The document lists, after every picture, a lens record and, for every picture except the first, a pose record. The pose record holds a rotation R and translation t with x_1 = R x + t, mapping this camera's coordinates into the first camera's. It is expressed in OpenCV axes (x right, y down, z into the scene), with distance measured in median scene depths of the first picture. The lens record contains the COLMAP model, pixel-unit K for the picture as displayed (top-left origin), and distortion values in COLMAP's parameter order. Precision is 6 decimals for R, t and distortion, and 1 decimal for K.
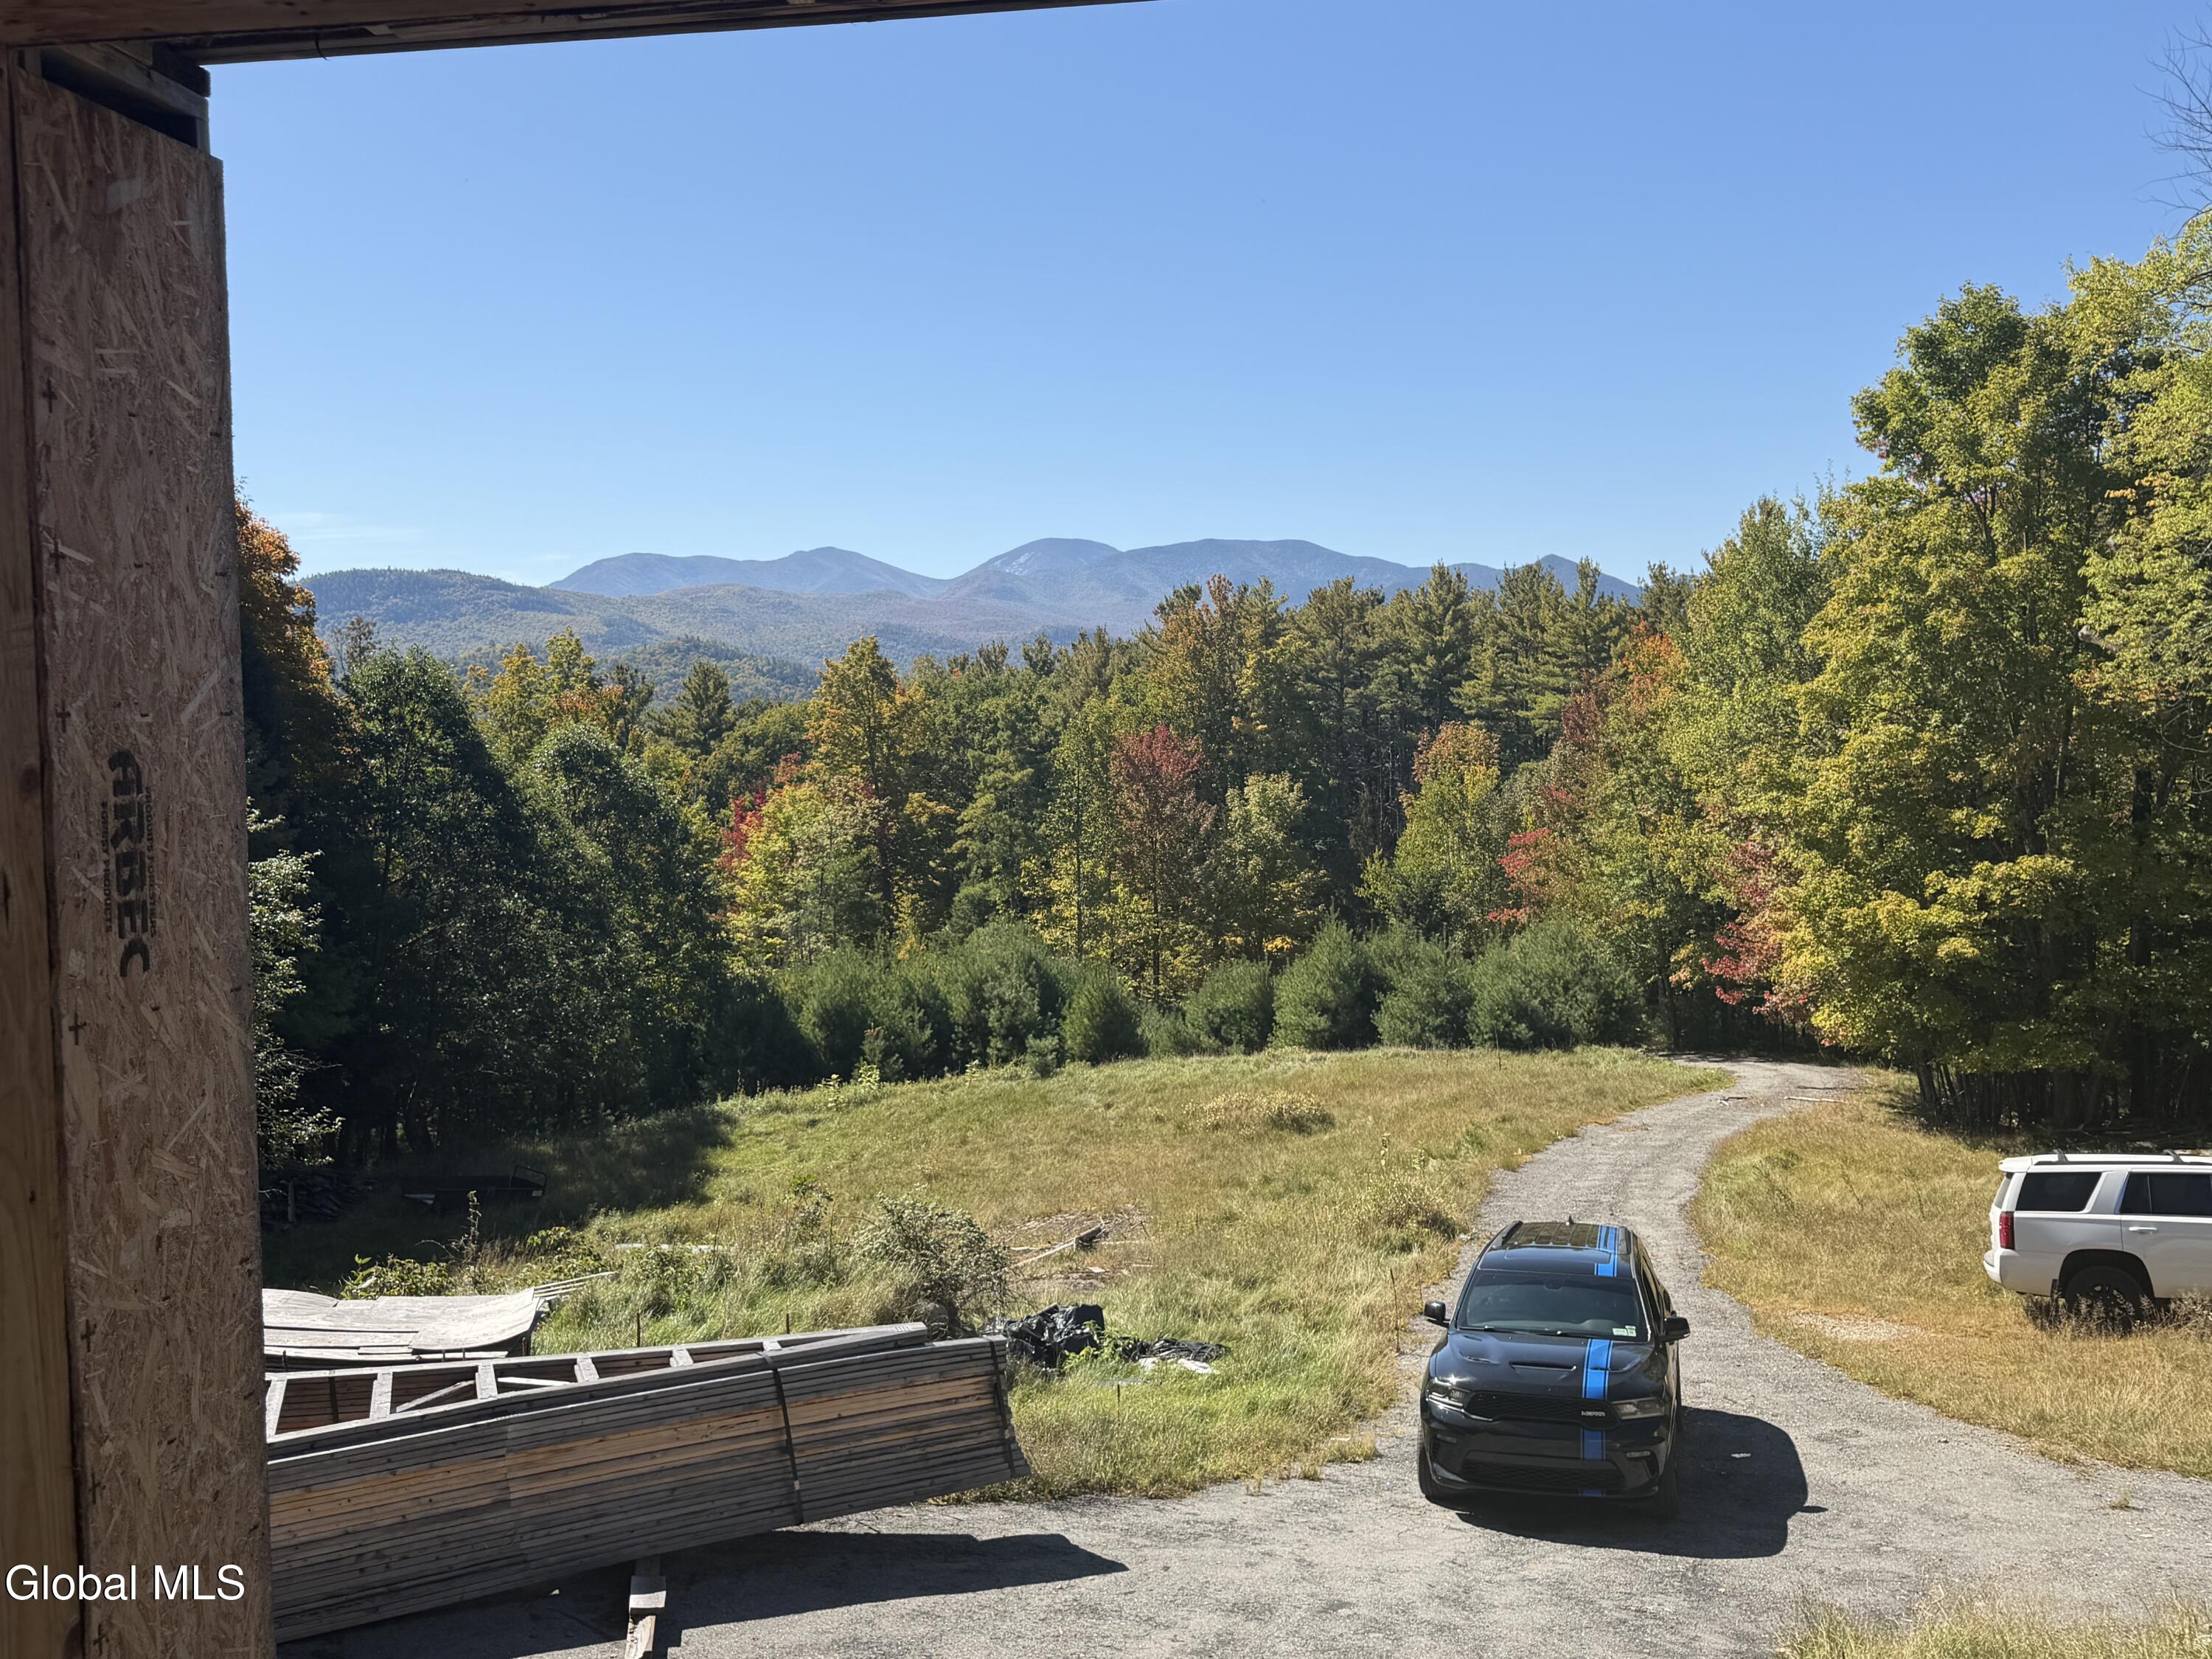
lens RADIAL K [[2005.0, 0, 1109.6], [0, 2005.0, 827.0], [0, 0, 1]] dist [0.177706, -0.375926]
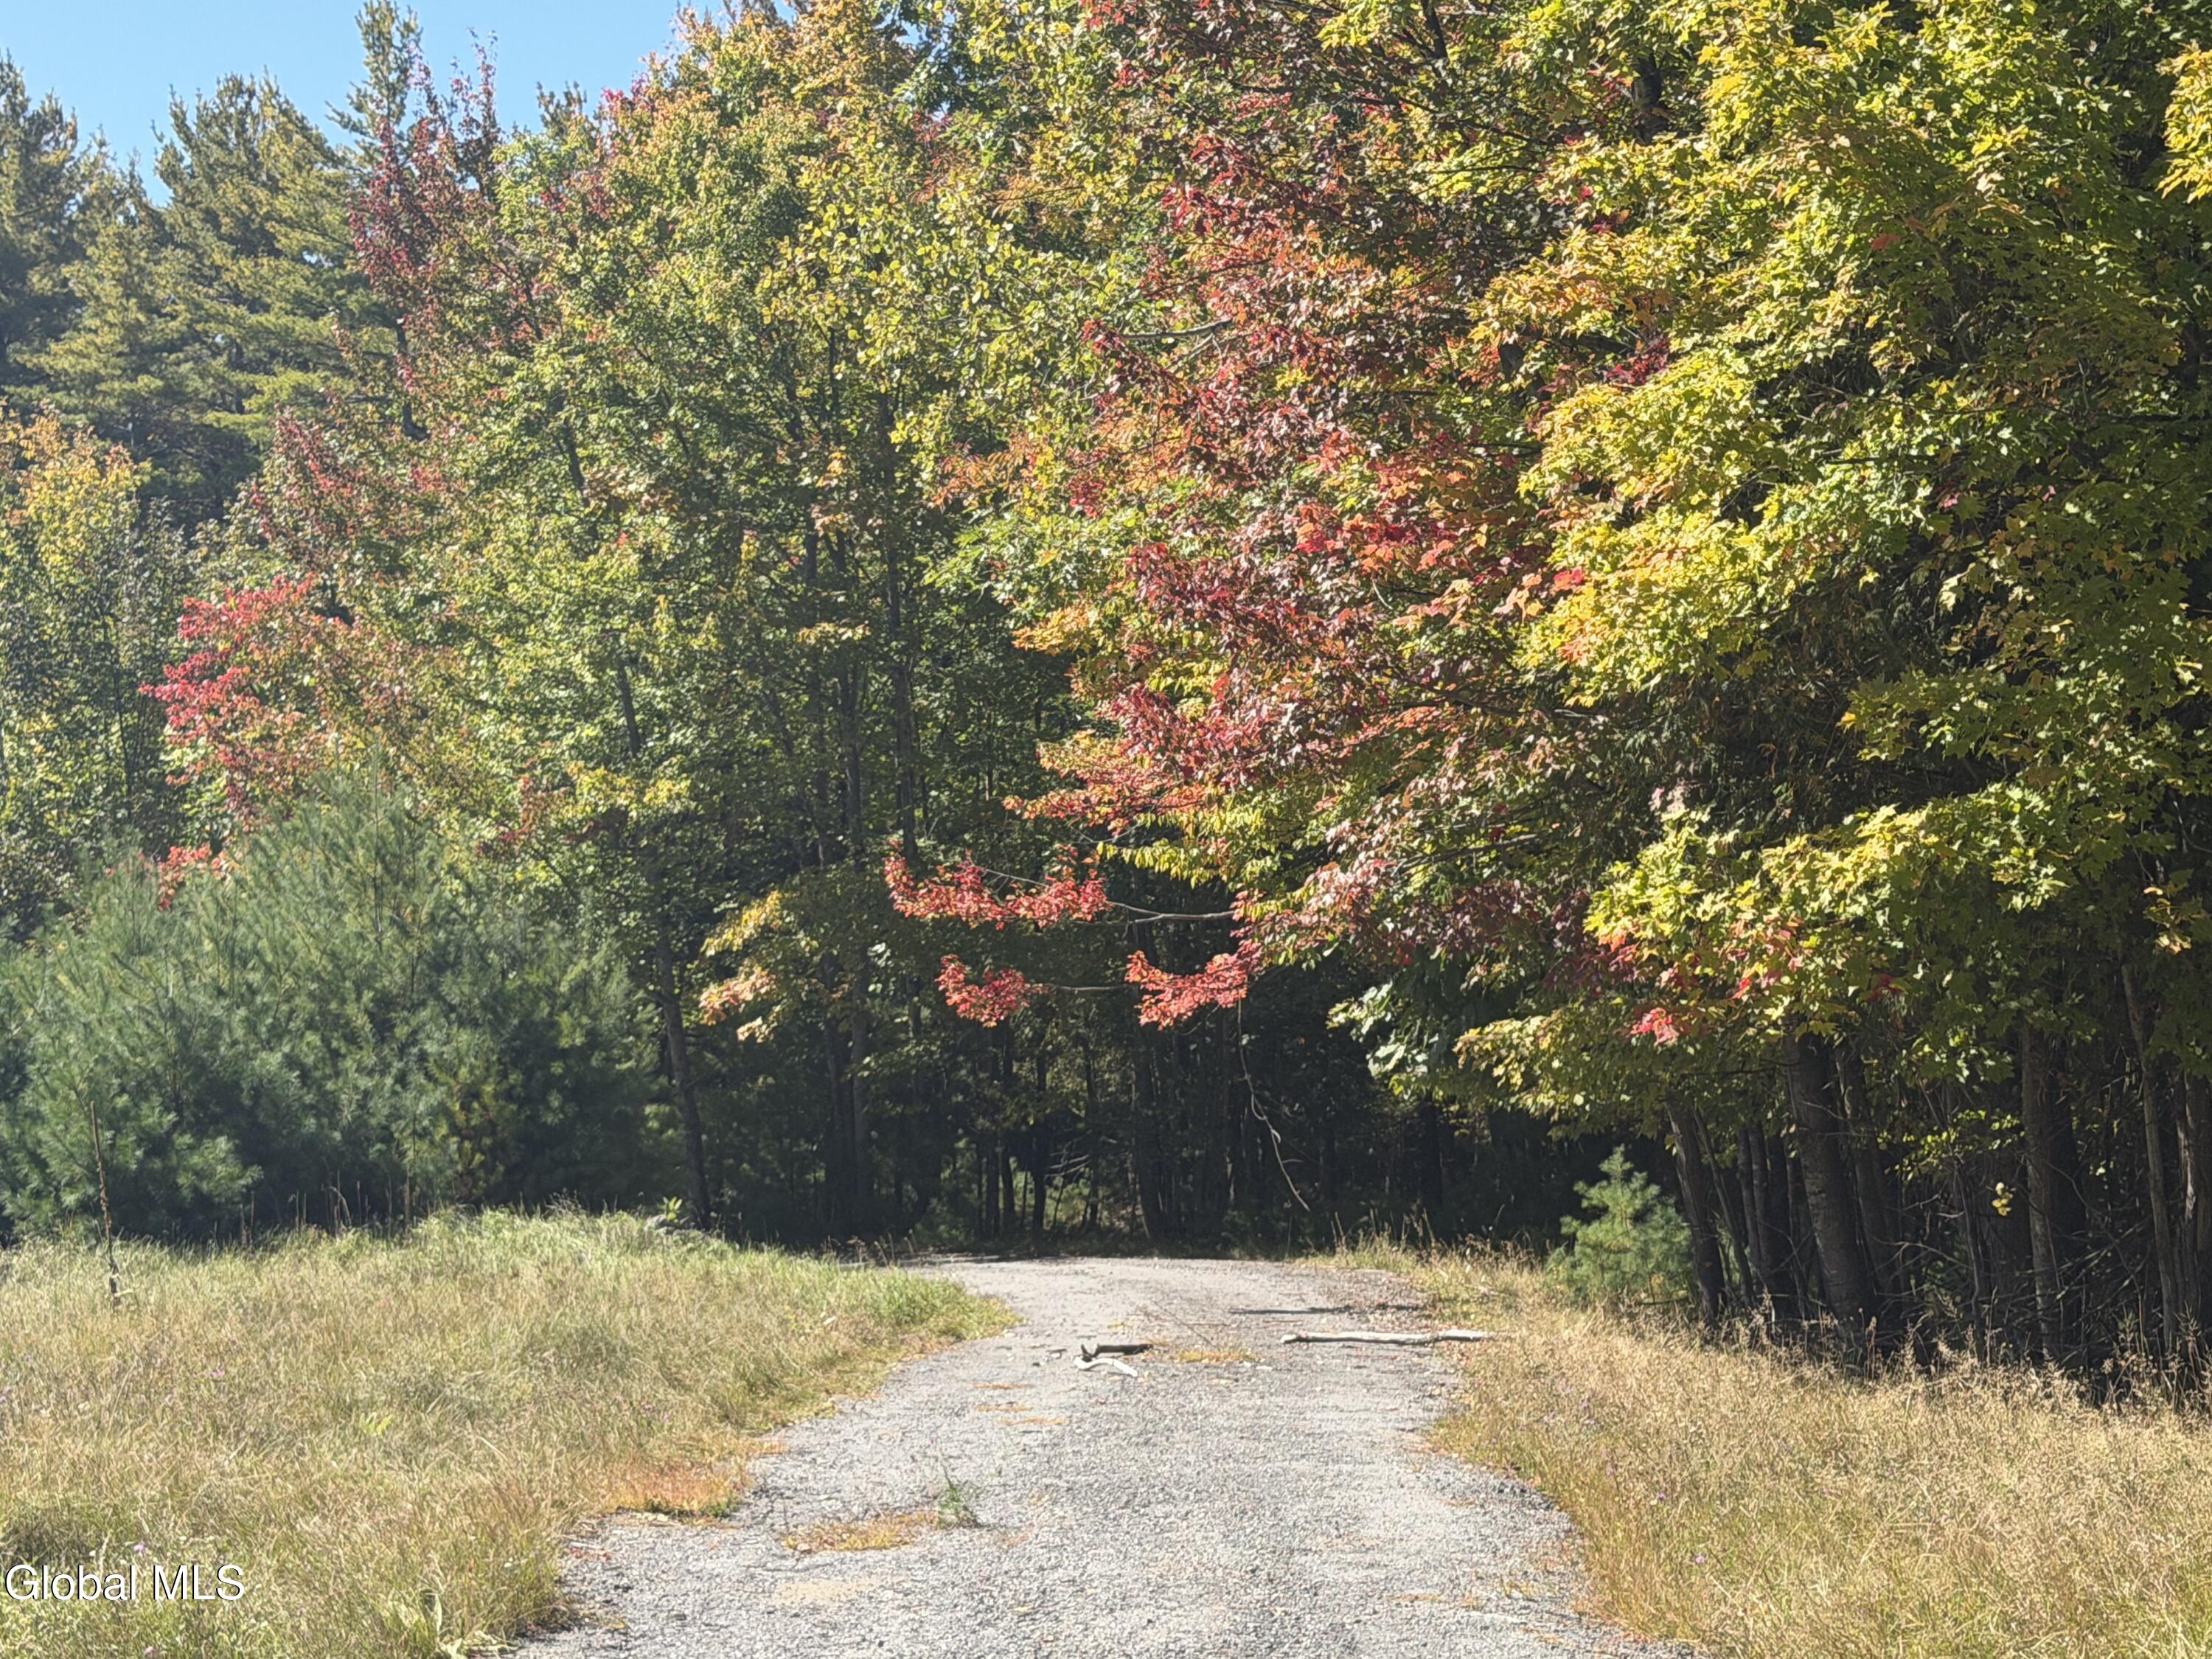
lens RADIAL K [[3594.9, 0, 1105.5], [0, 3594.9, 860.7], [0, 0, 1]] dist [0.169735, 0.025131]
pose [[0.906245, 0.001848, 0.422749, 0.107915], [0.011239, 0.999532, -0.028463, 0.073685], [-0.422604, 0.030546, 0.905800, 0.517475]]
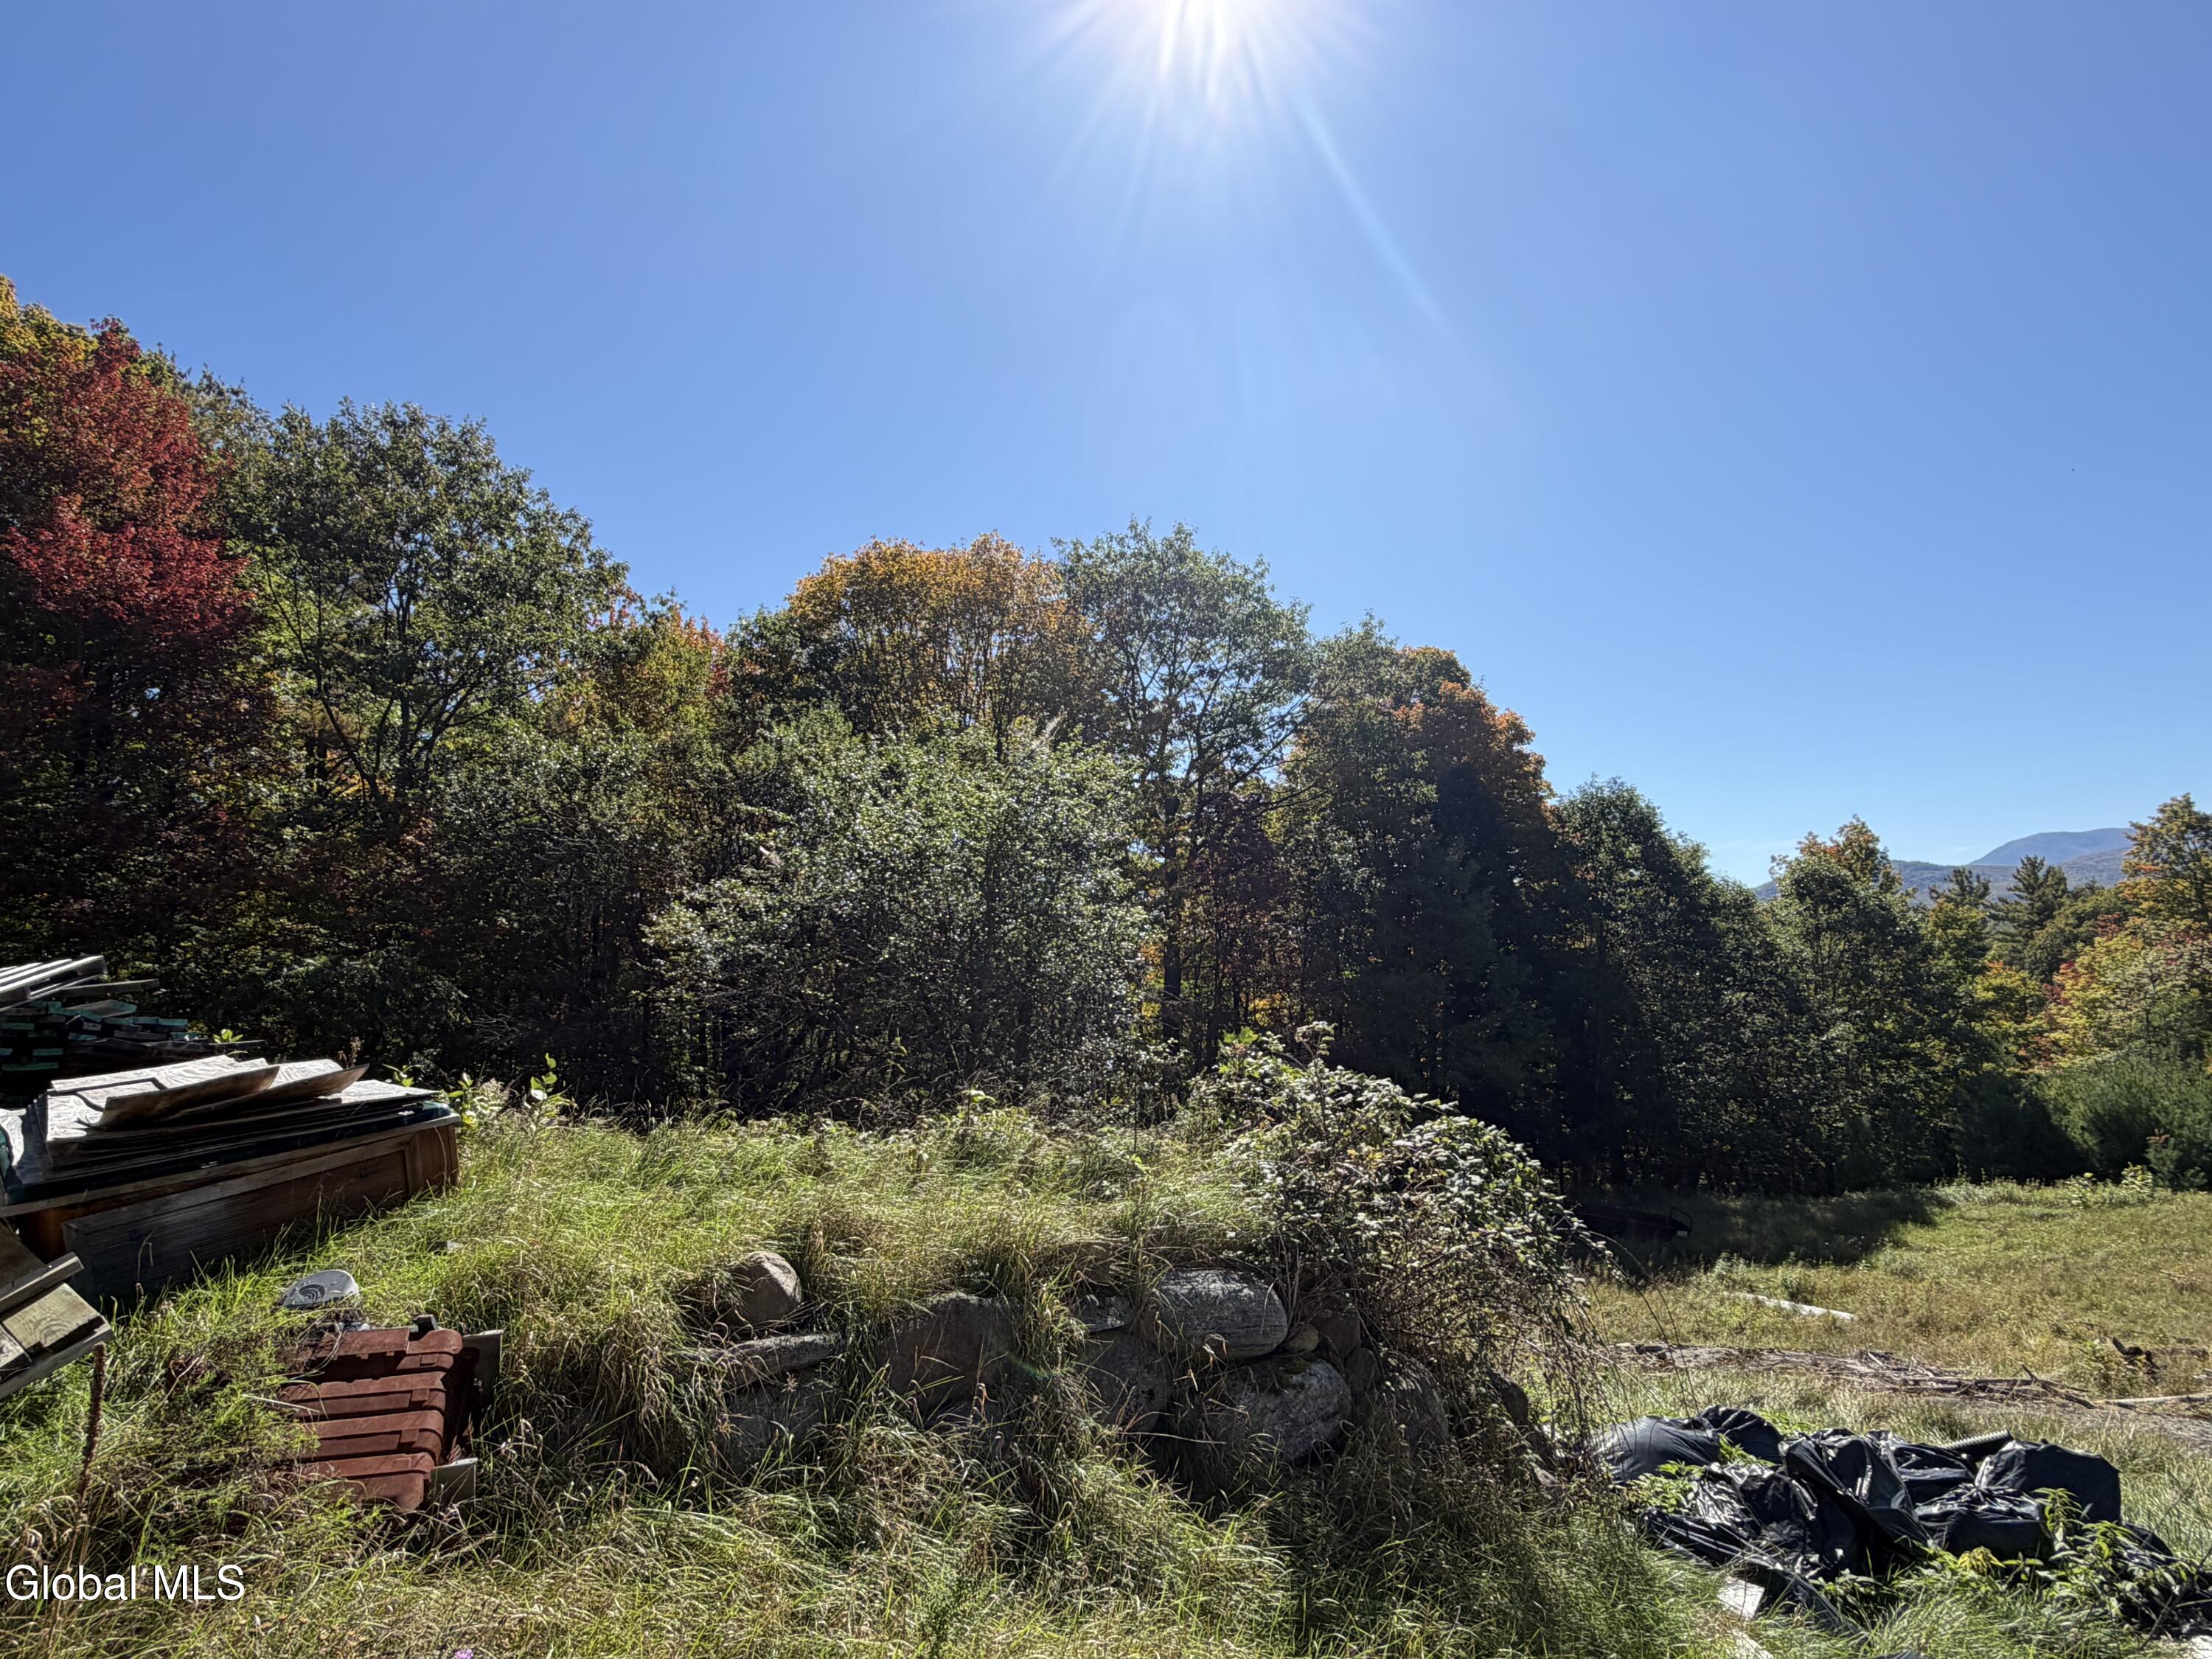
lens RADIAL K [[1209.2, 0, 1106.2], [0, 1209.2, 825.7], [0, 0, 1]] dist [-0.000294, 0.000666]
pose [[0.621147, -0.129971, -0.772841, 0.029073], [-0.008940, 0.984913, -0.172821, 0.056857], [0.783643, 0.114257, 0.610614, 0.250004]]
